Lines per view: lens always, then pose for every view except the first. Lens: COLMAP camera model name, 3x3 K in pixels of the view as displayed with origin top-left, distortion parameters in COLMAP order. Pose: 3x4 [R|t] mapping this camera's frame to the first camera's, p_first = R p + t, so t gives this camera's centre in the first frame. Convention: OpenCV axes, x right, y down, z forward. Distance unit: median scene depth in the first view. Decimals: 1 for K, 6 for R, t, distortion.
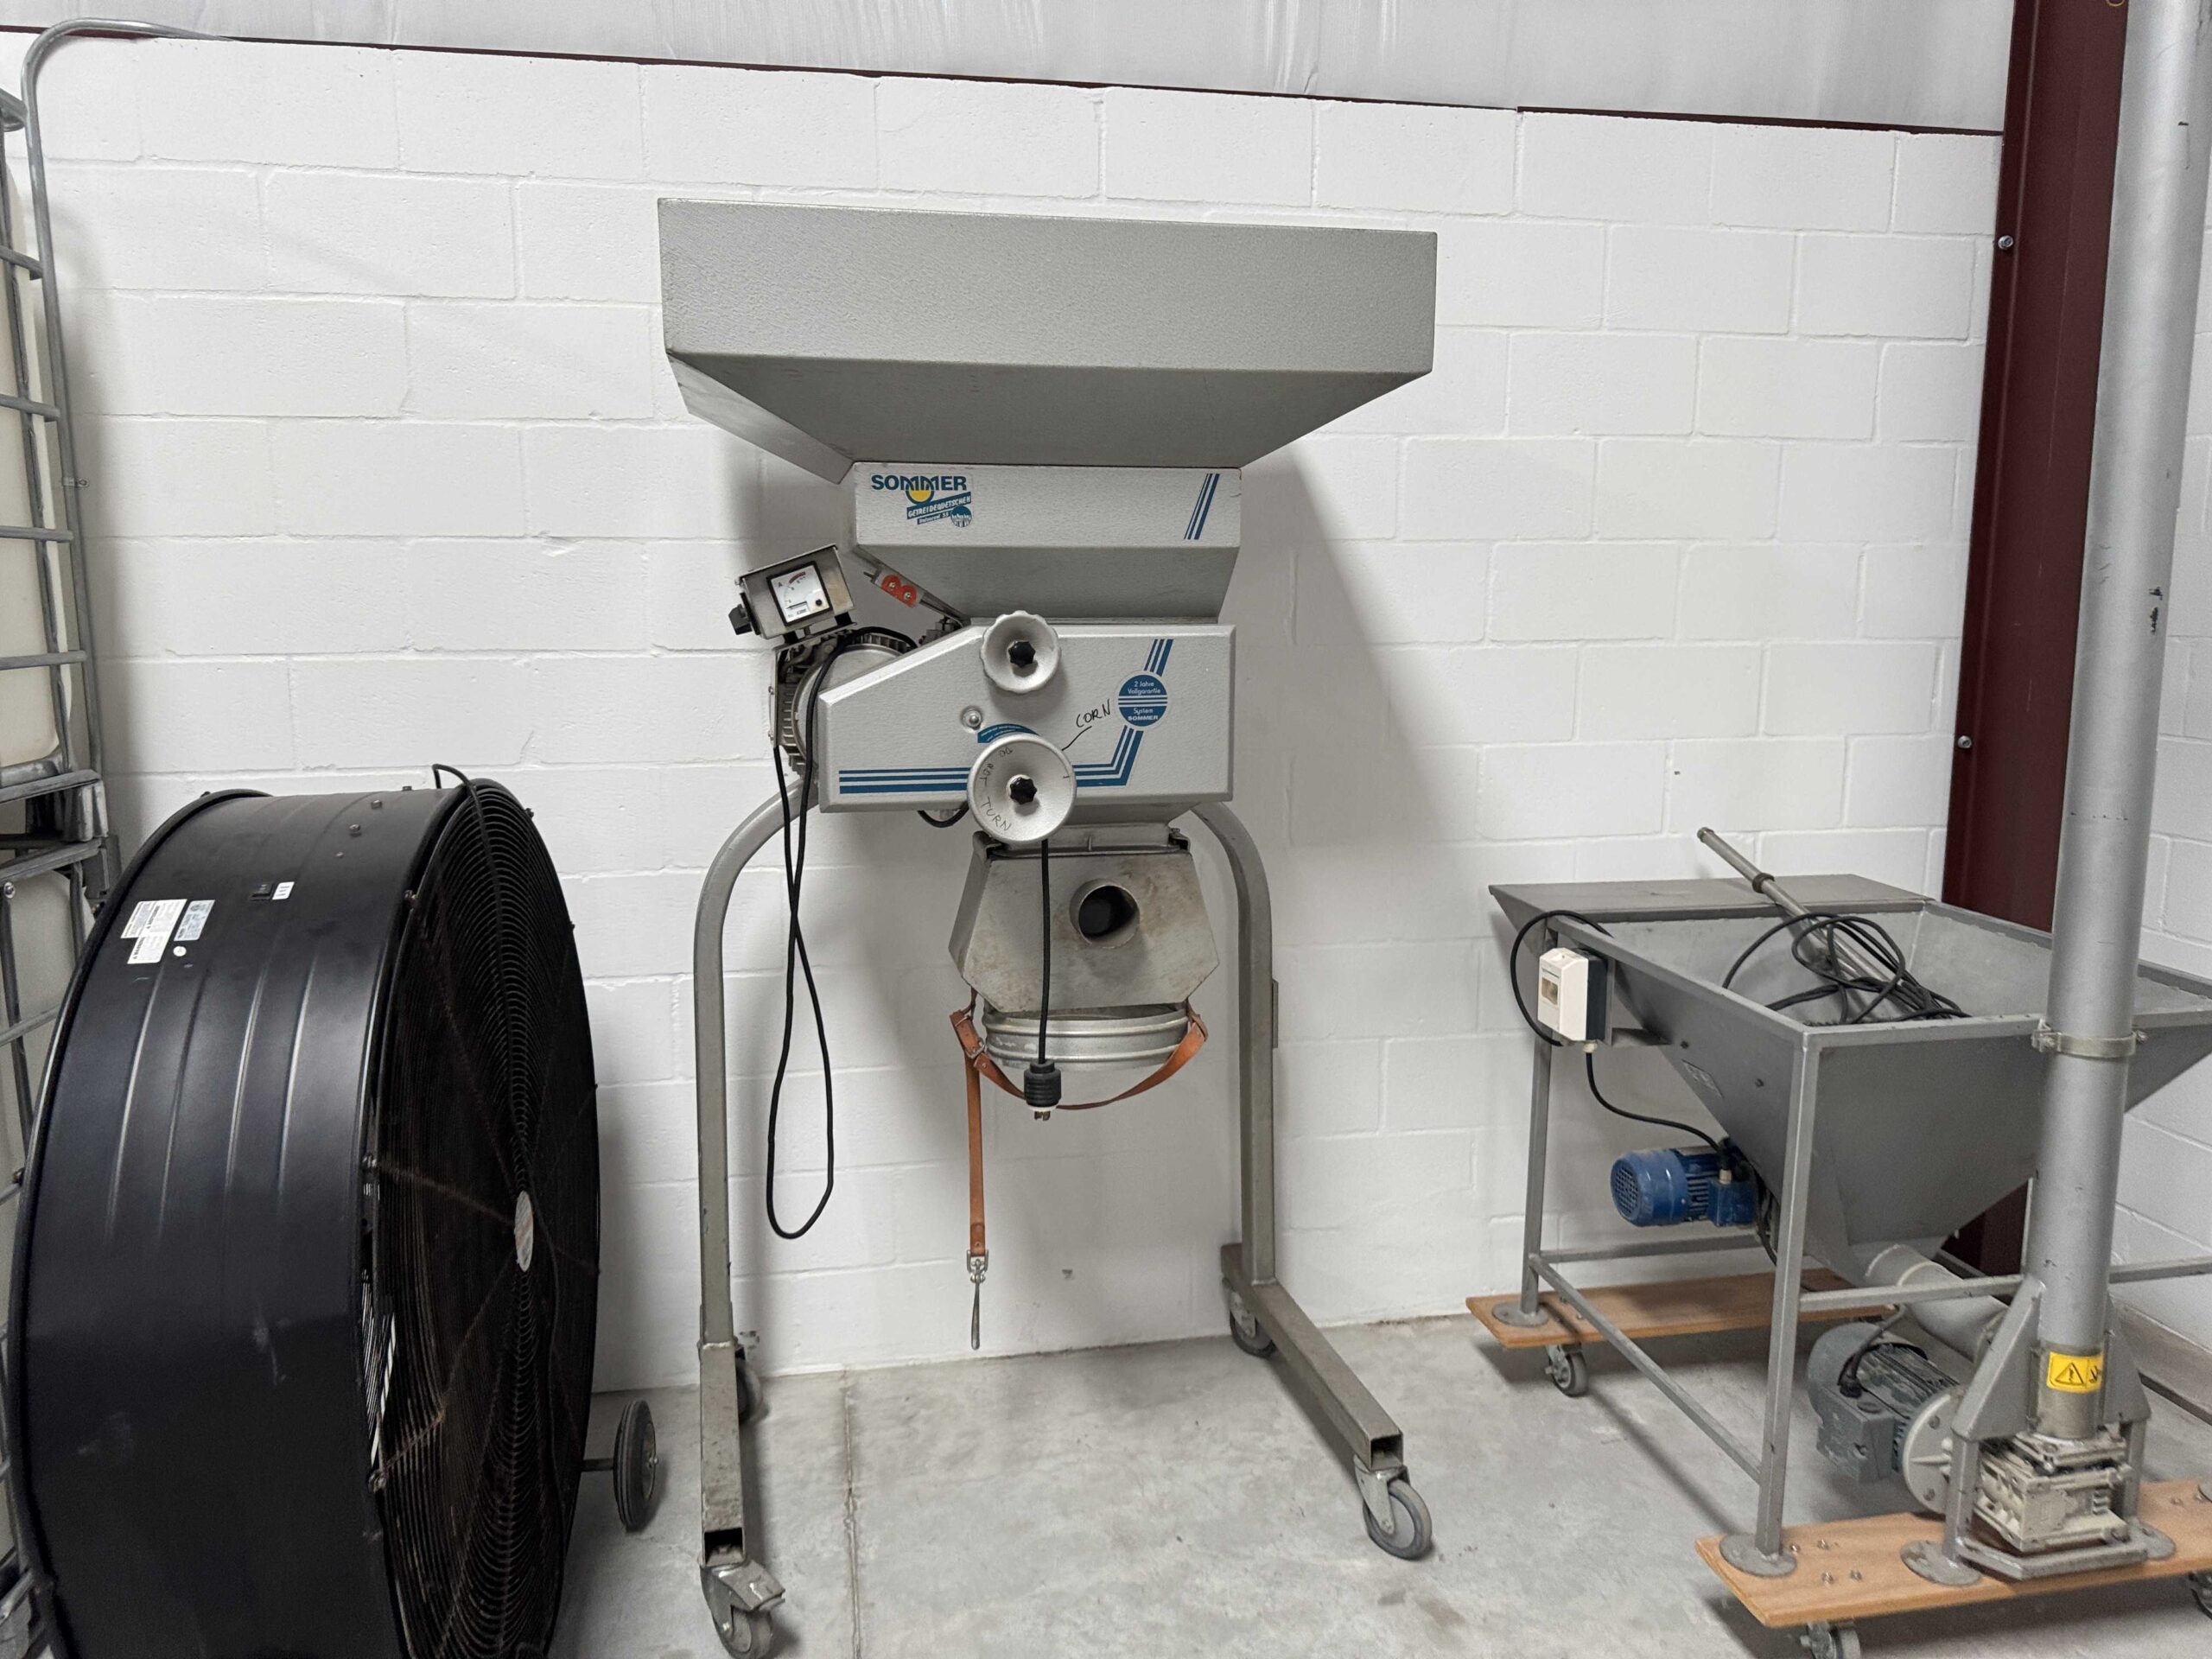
lens RADIAL K [[1577.2, 0, 1106.9], [0, 1577.2, 836.9], [0, 0, 1]] dist [0.020721, -0.041942]
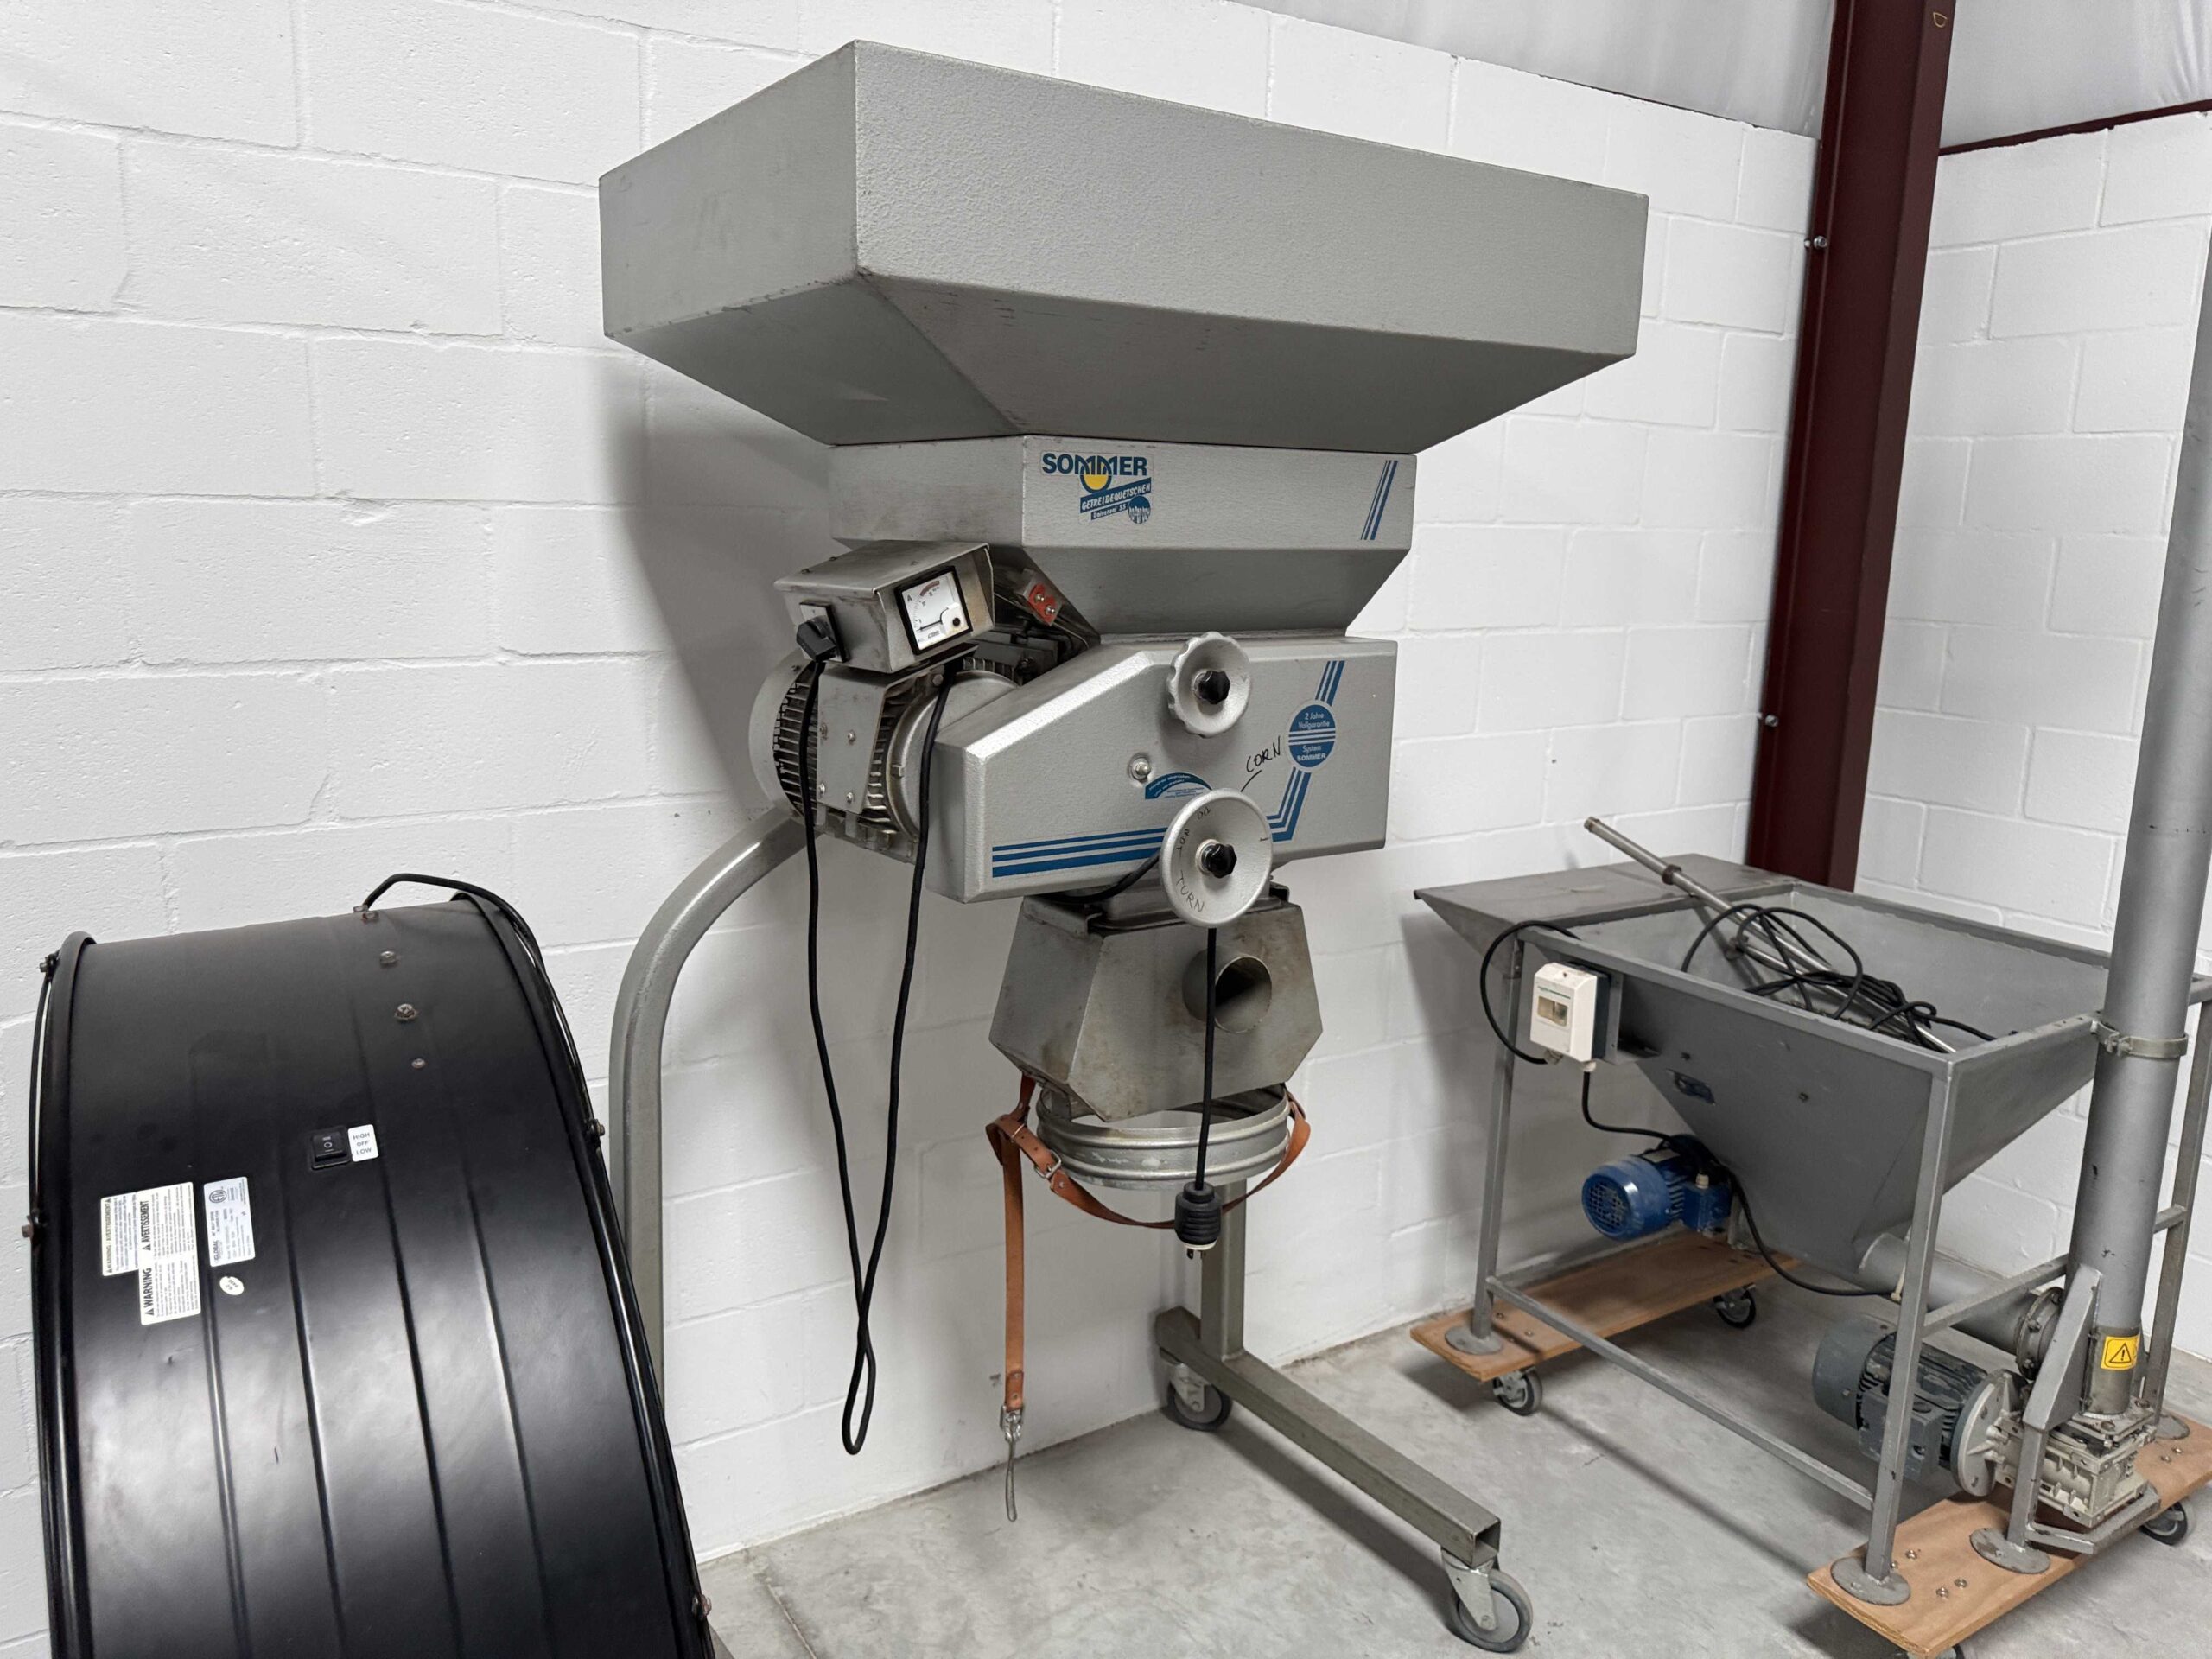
lens RADIAL K [[1577.2, 0, 1109.5], [0, 1577.2, 815.9], [0, 0, 1]] dist [0.020721, -0.041942]
pose [[0.928339, -0.047503, 0.368687, -0.309811], [0.034414, 0.998525, 0.042000, -0.068130], [-0.370138, -0.026303, 0.928604, 0.226476]]
